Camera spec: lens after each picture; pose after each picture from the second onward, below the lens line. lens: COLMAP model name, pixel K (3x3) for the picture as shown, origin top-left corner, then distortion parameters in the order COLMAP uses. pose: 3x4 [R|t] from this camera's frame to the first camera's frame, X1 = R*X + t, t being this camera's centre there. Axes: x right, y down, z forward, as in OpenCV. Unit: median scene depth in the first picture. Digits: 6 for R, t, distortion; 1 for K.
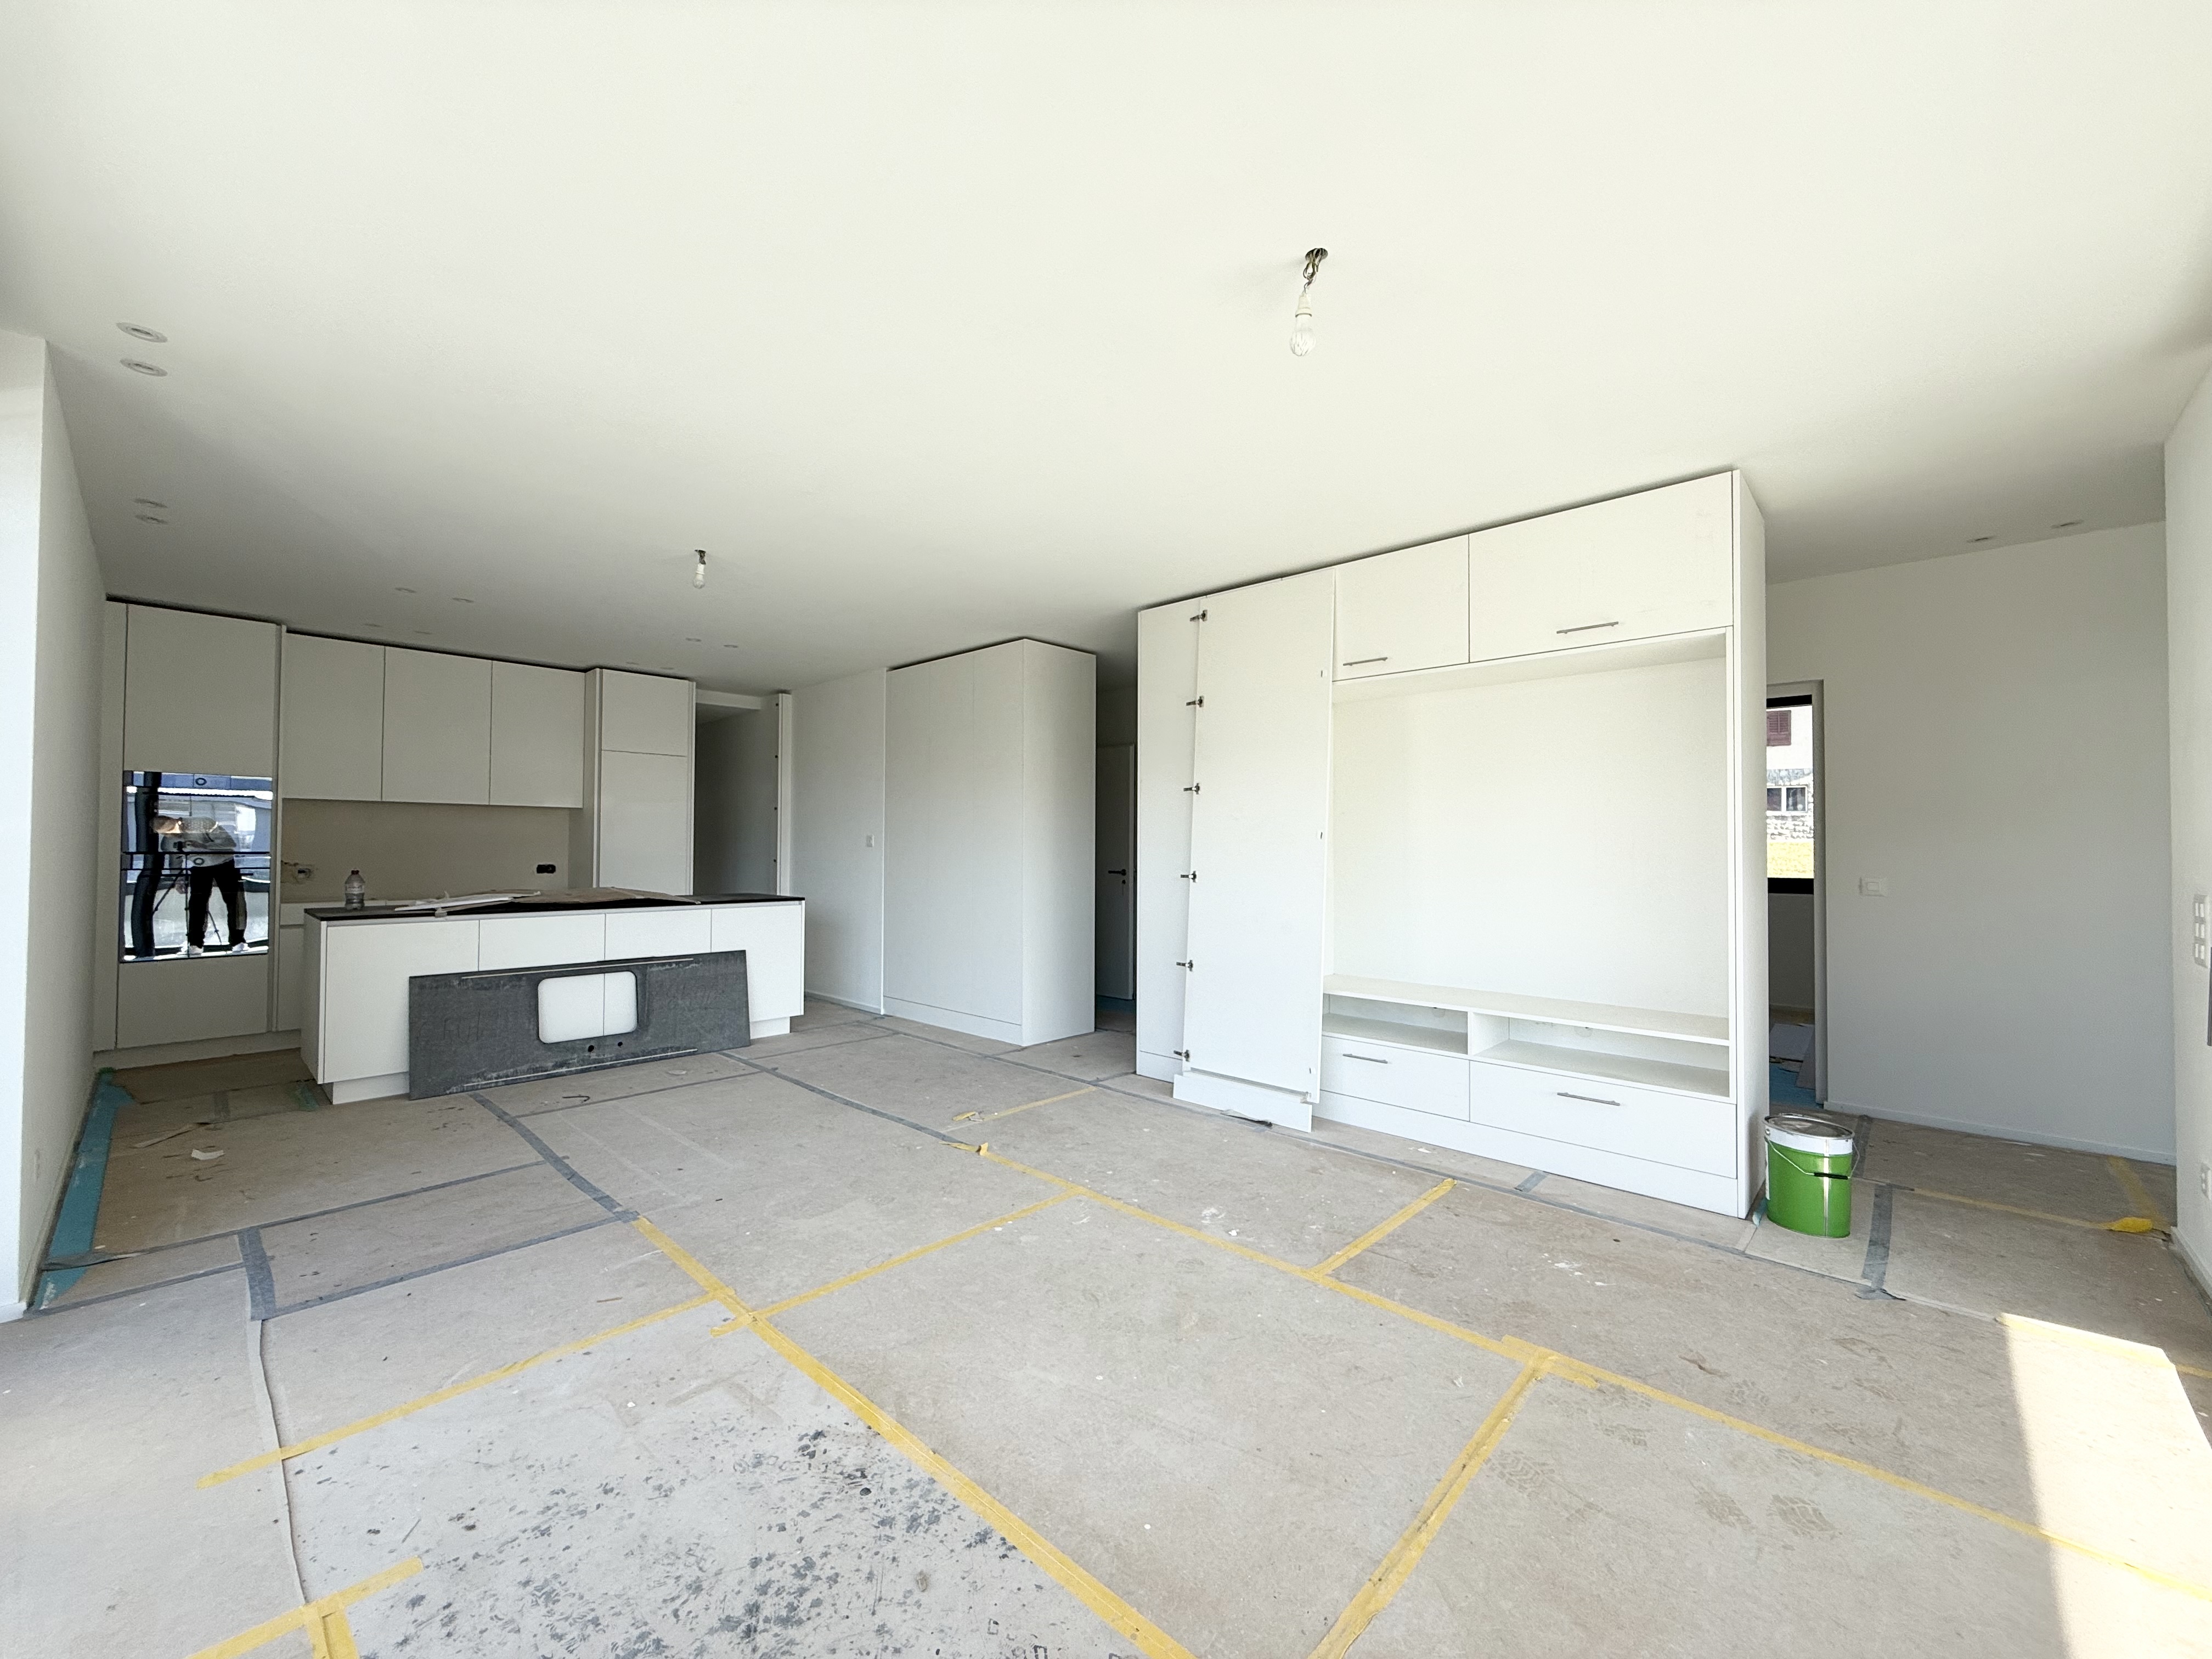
lens RADIAL K [[879.5, 0, 1102.0], [0, 879.5, 831.1], [0, 0, 1]] dist [0.001942, -0.000207]
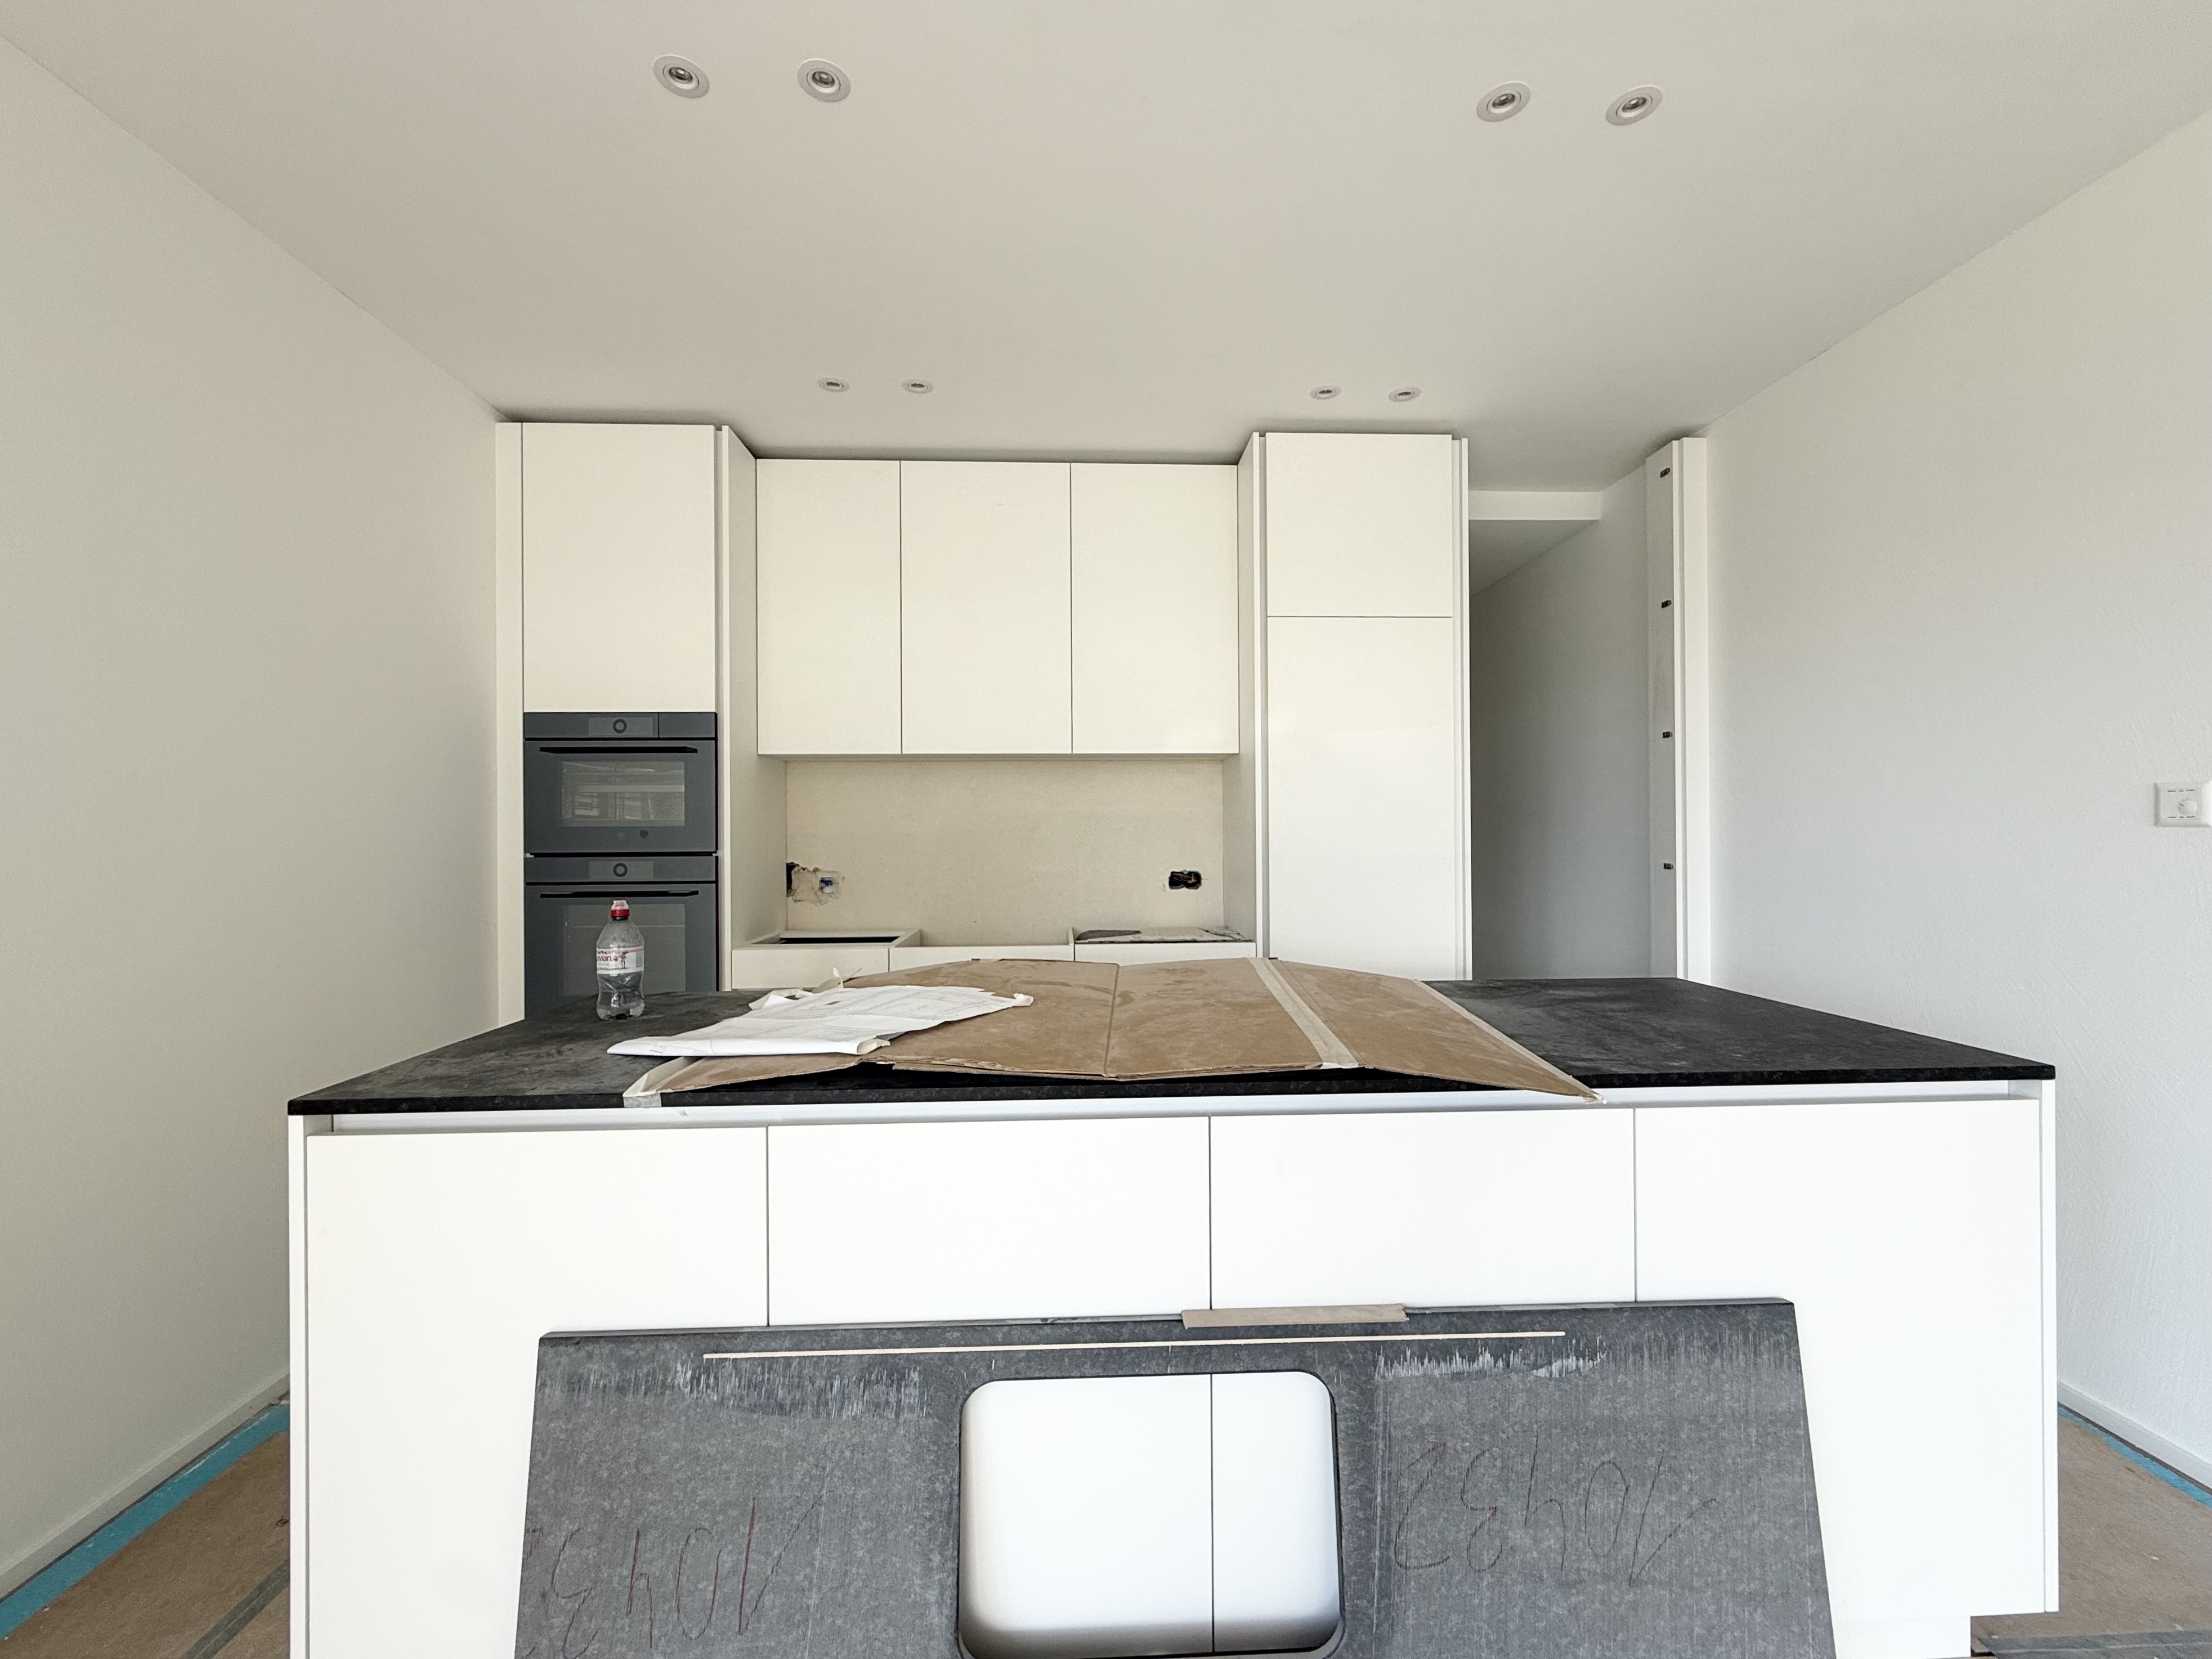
lens RADIAL K [[879.4, 0, 1102.0], [0, 879.4, 831.1], [0, 0, 1]] dist [0.001942, -0.000207]
pose [[0.716351, -0.013758, -0.697604, -0.394243], [0.024854, 0.999674, 0.005807, 0.013365], [0.697297, -0.021498, 0.716460, 0.765961]]
